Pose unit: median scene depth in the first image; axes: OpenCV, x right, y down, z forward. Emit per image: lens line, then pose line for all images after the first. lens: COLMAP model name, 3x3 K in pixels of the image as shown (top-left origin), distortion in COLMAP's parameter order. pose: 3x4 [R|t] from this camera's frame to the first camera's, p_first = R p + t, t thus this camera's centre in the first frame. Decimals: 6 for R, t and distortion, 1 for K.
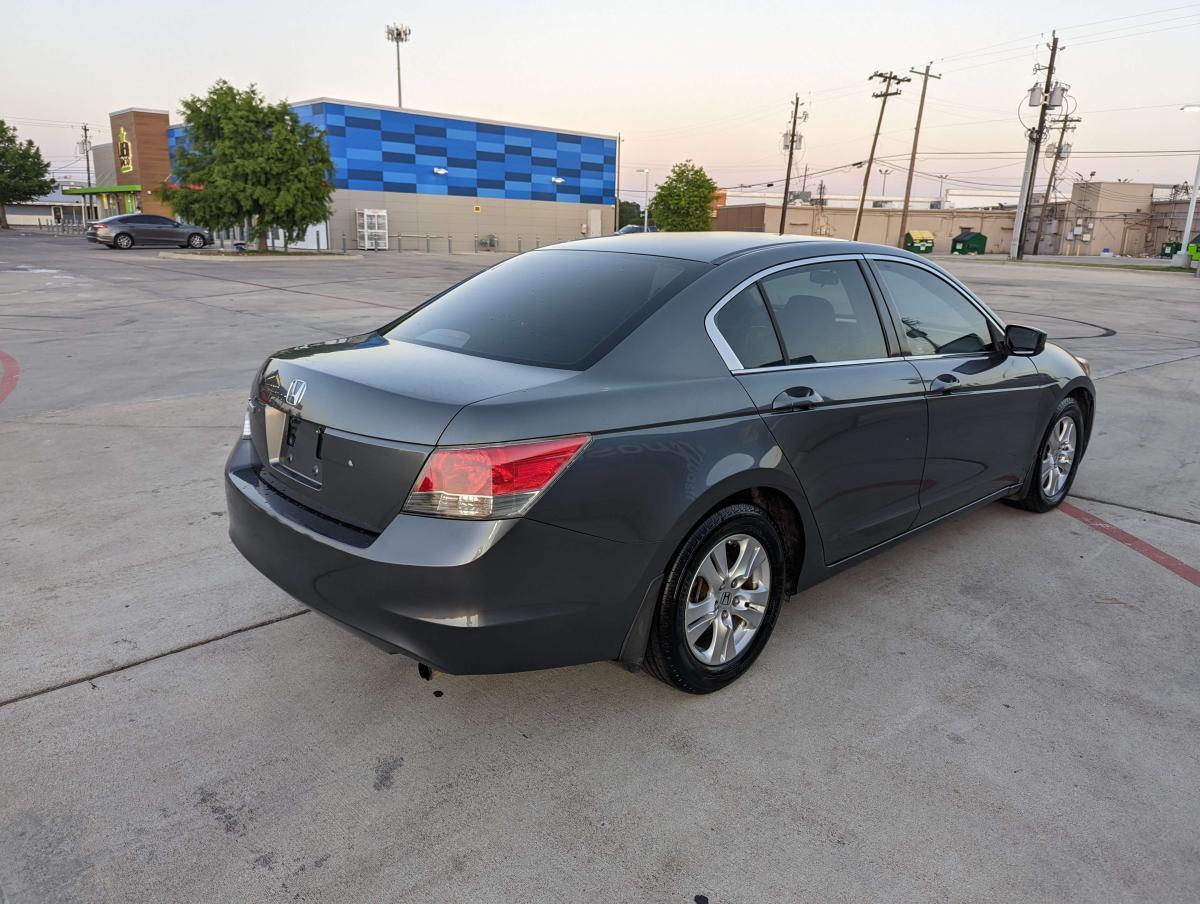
lens RADIAL K [[851.9, 0, 600.9], [0, 851.9, 453.2], [0, 0, 1]] dist [0.060848, -0.058337]
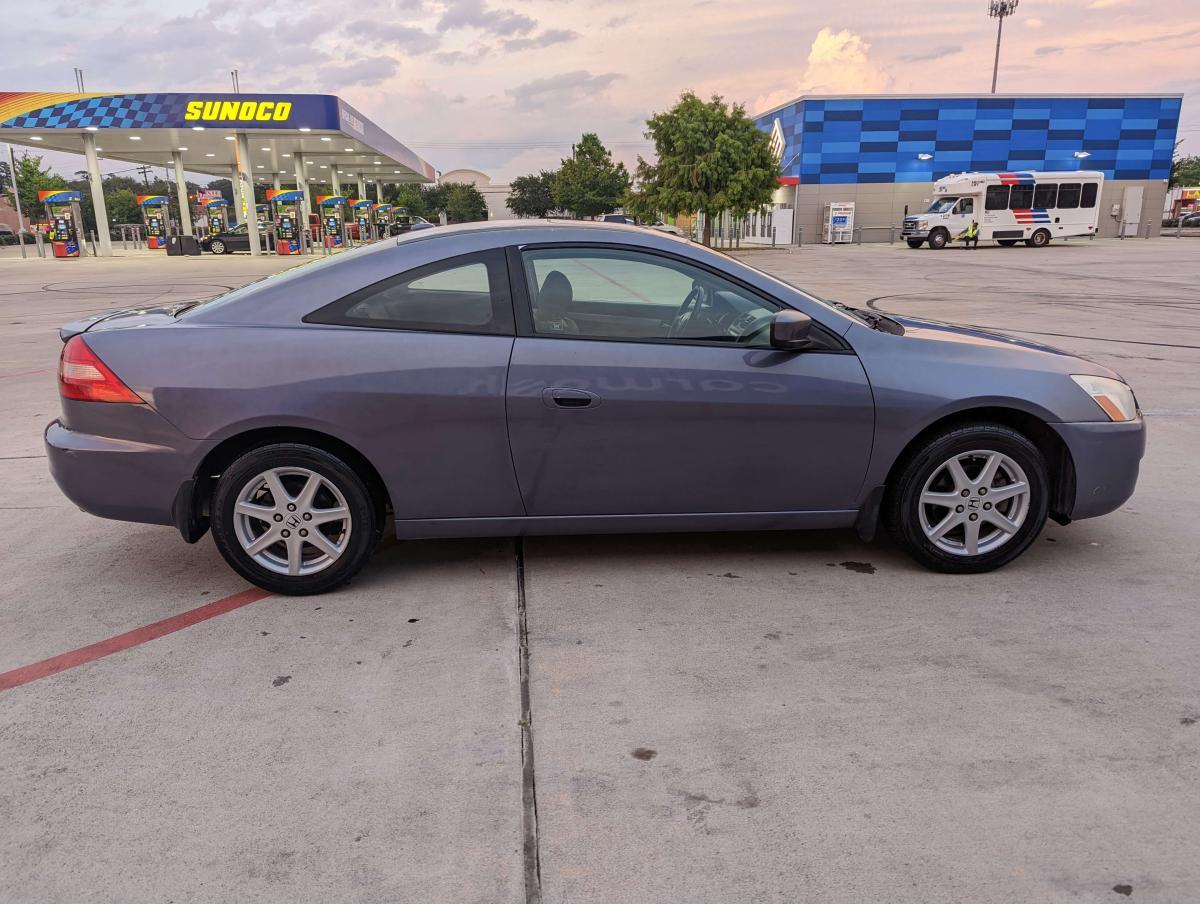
lens RADIAL K [[851.9, 0, 587.1], [0, 851.9, 456.2], [0, 0, 1]] dist [0.060848, -0.058337]
pose [[0.785707, 0.129805, -0.604827, 0.122262], [-0.124921, 0.990887, 0.050380, -0.005271], [0.605854, 0.035972, 0.794762, 0.035407]]
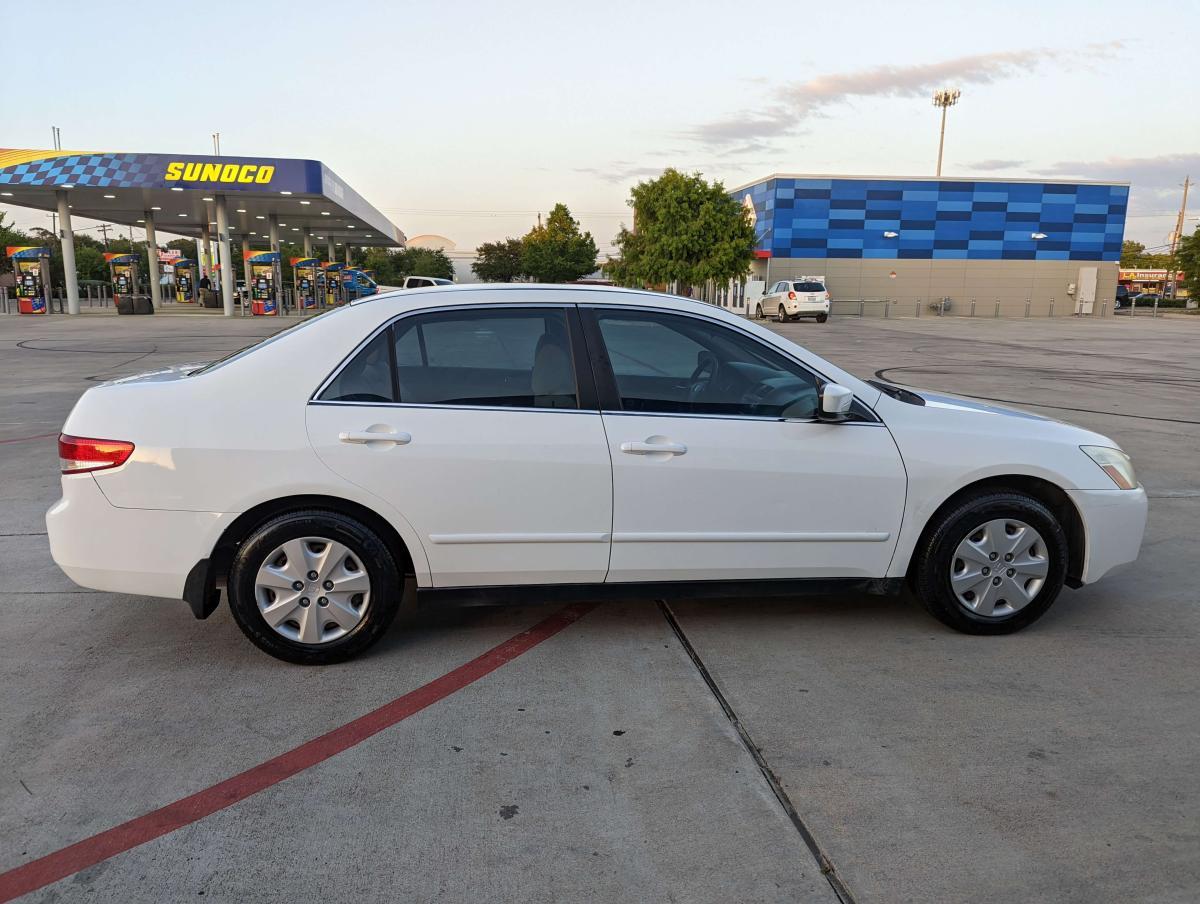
lens RADIAL K [[851.9, 0, 582.9], [0, 851.9, 459.2], [0, 0, 1]] dist [0.060848, -0.058337]
pose [[0.812488, 0.096337, -0.574963, 0.103043], [-0.135645, 0.990423, -0.025733, -0.004373], [0.566978, 0.098899, 0.817775, 0.029053]]
